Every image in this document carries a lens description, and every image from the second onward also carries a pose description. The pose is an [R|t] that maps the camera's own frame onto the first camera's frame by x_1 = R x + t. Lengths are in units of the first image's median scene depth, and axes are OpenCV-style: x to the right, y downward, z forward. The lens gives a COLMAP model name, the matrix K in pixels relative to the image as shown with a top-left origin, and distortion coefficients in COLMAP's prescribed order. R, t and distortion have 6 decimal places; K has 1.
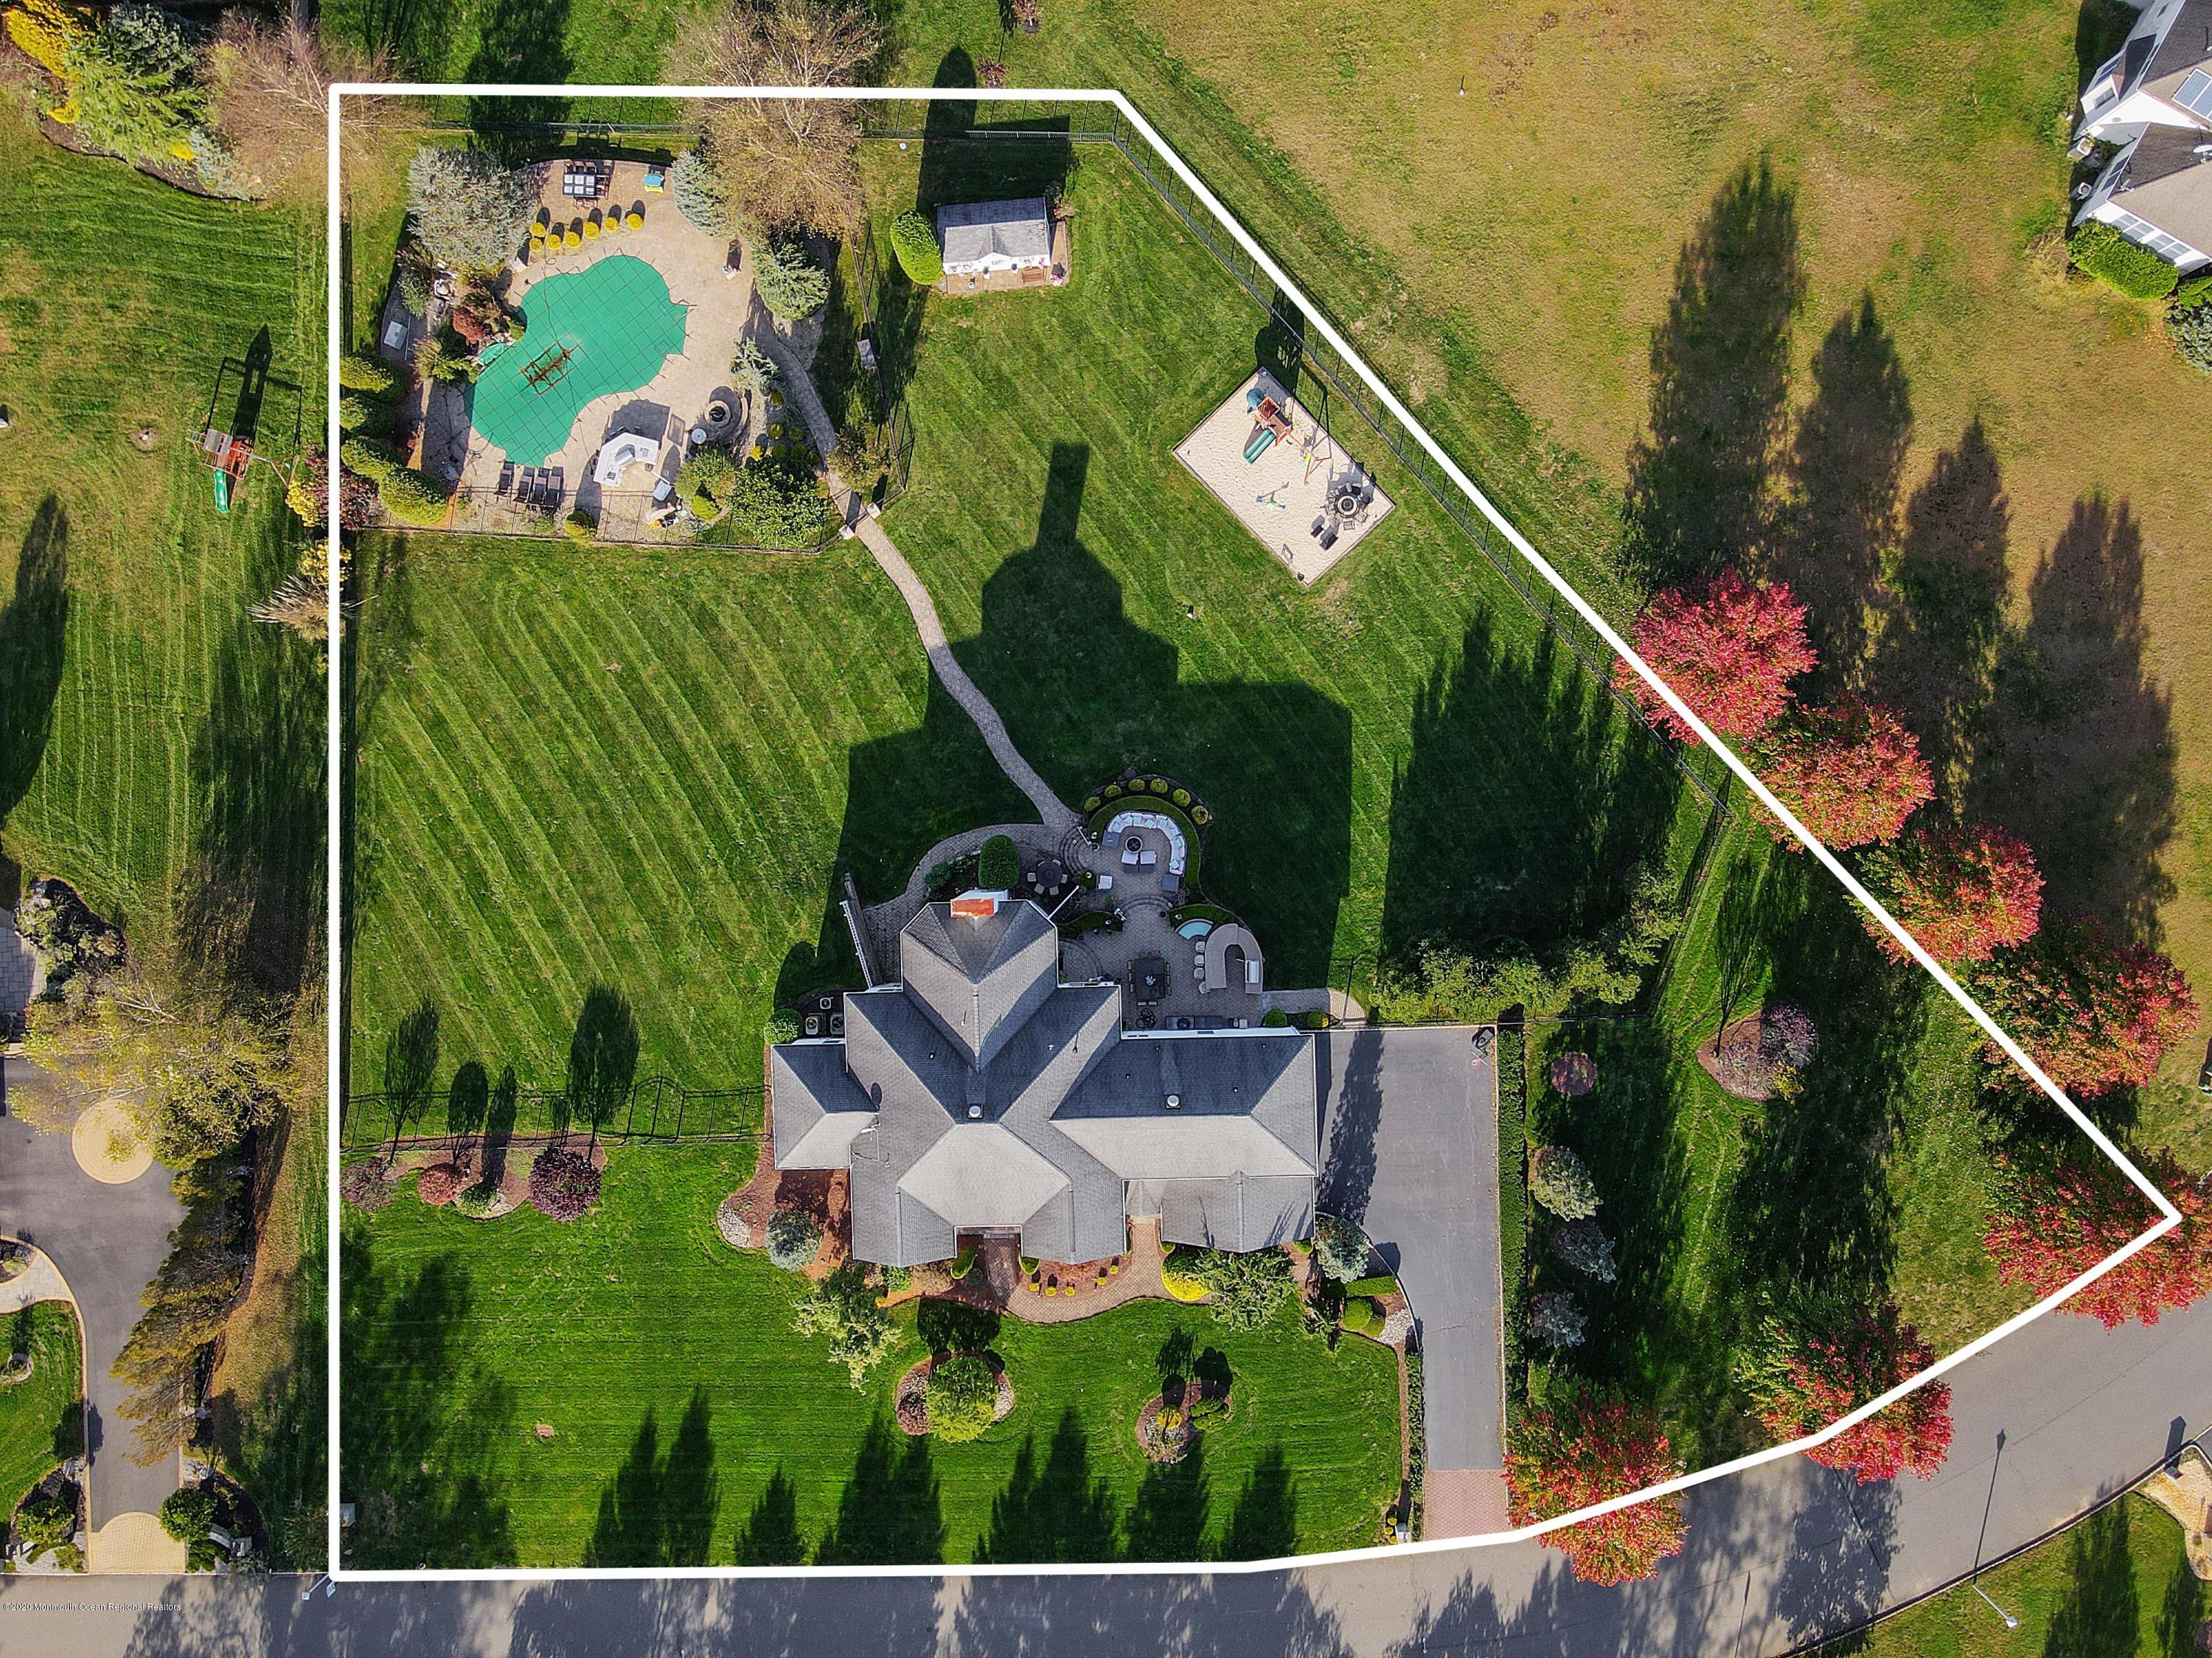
lens RADIAL K [[1643.1, 0, 1106.0], [0, 1643.1, 829.0], [0, 0, 1]] dist [-0.004766, 0.081274]
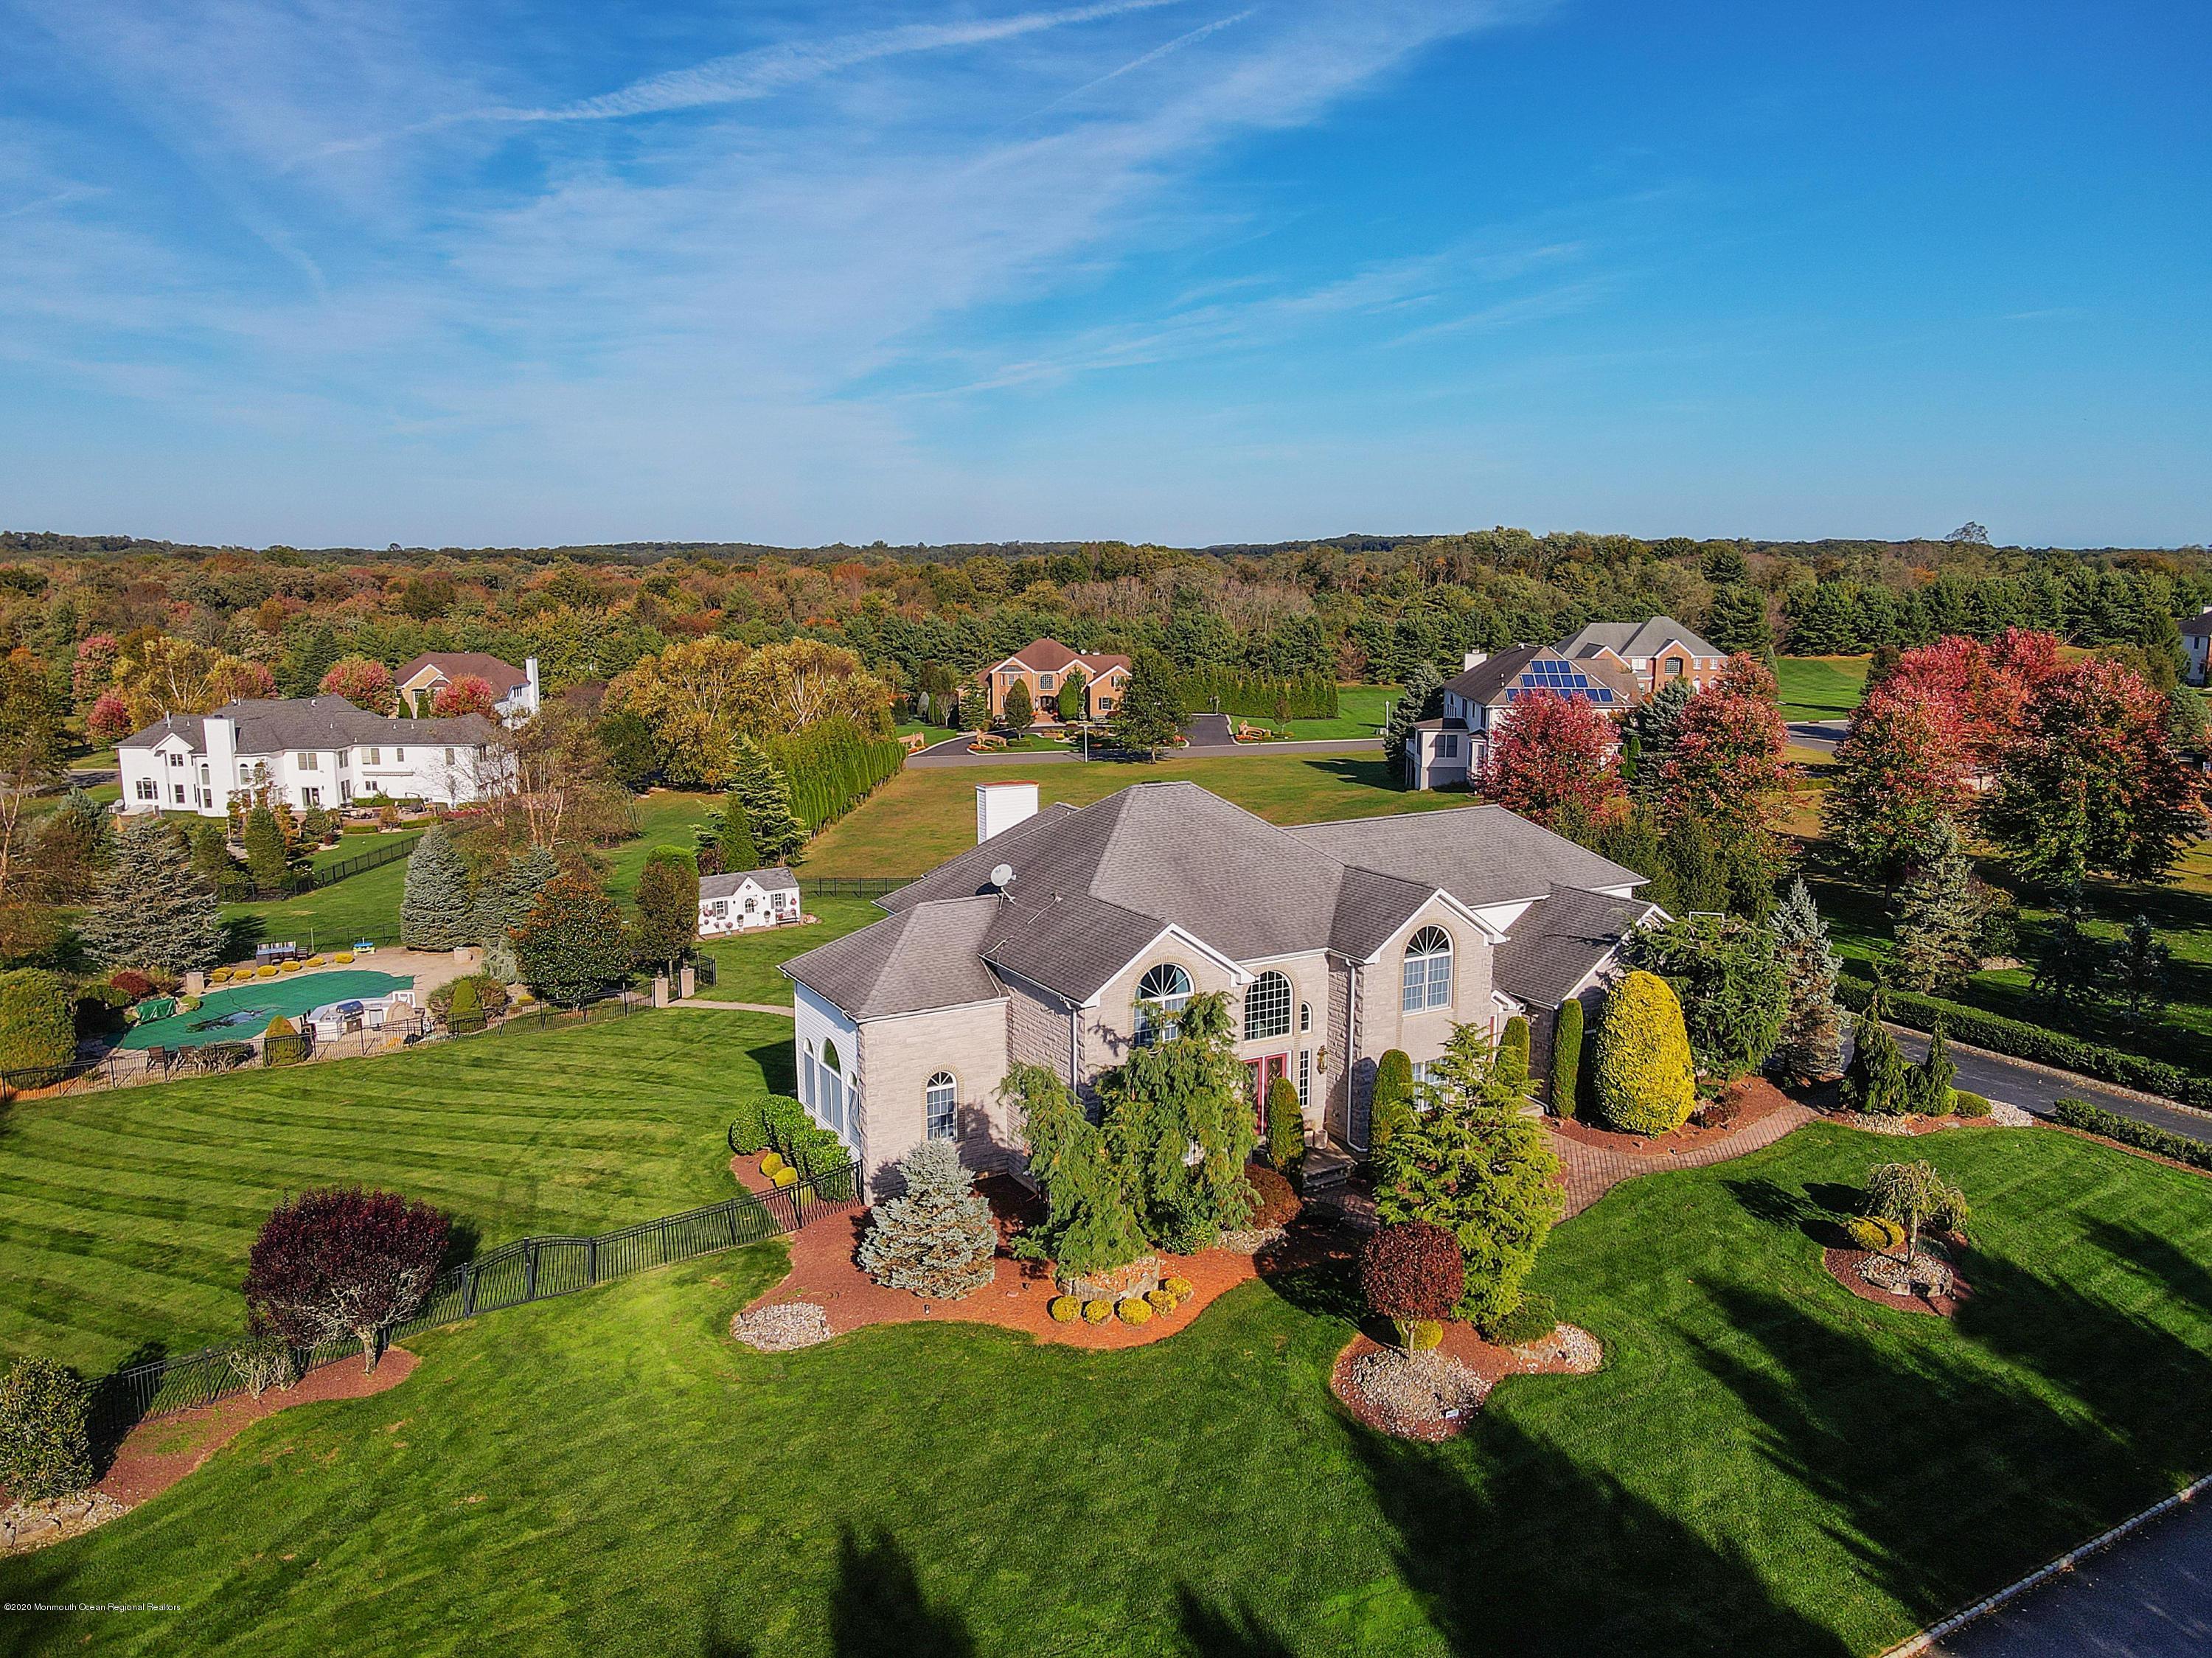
lens RADIAL K [[1643.1, 0, 1106.0], [0, 1643.1, 829.0], [0, 0, 1]] dist [-0.004766, 0.081274]
pose [[0.882319, -0.044085, 0.468583, -0.345459], [0.470602, 0.097259, -0.876969, 0.635169], [-0.006912, 0.994282, 0.106560, 0.833378]]
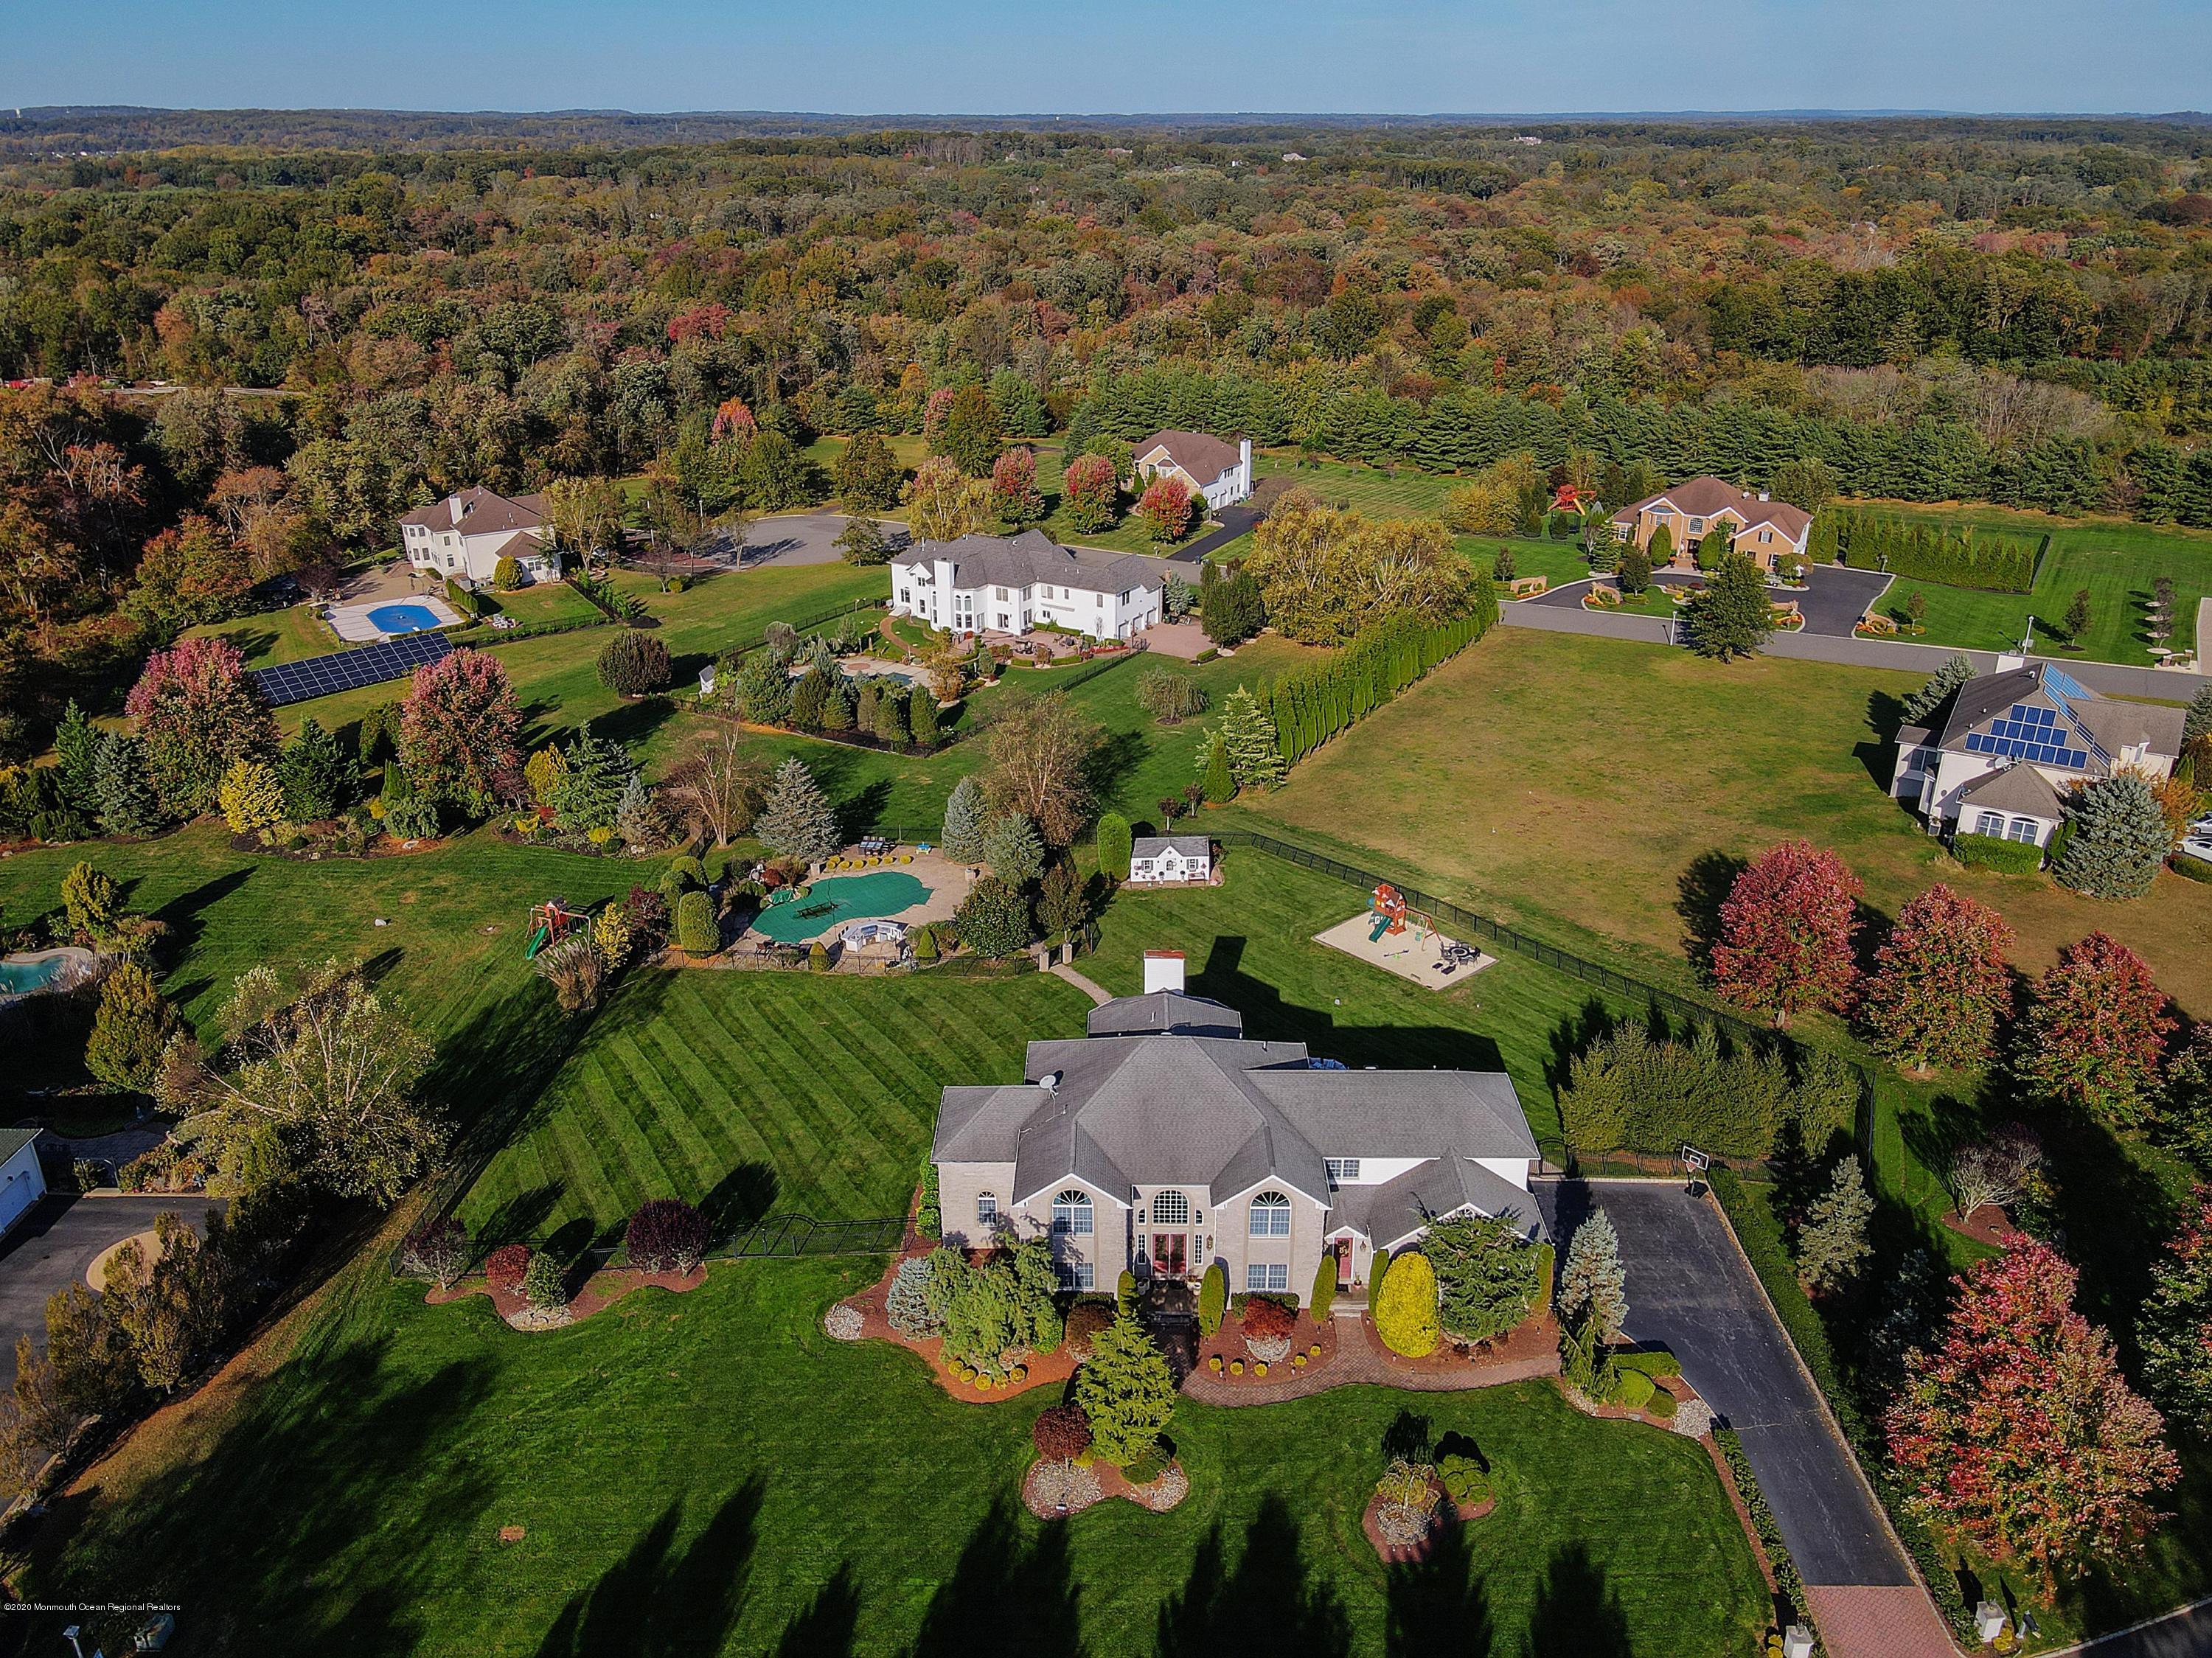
lens RADIAL K [[1680.2, 0, 1105.0], [0, 1680.2, 807.4], [0, 0, 1]] dist [-0.011420, 0.057209]
pose [[0.998578, 0.047937, -0.023325, -0.091277], [-0.038421, 0.343811, -0.938253, 0.936781], [-0.036958, 0.937815, 0.345164, 0.468441]]
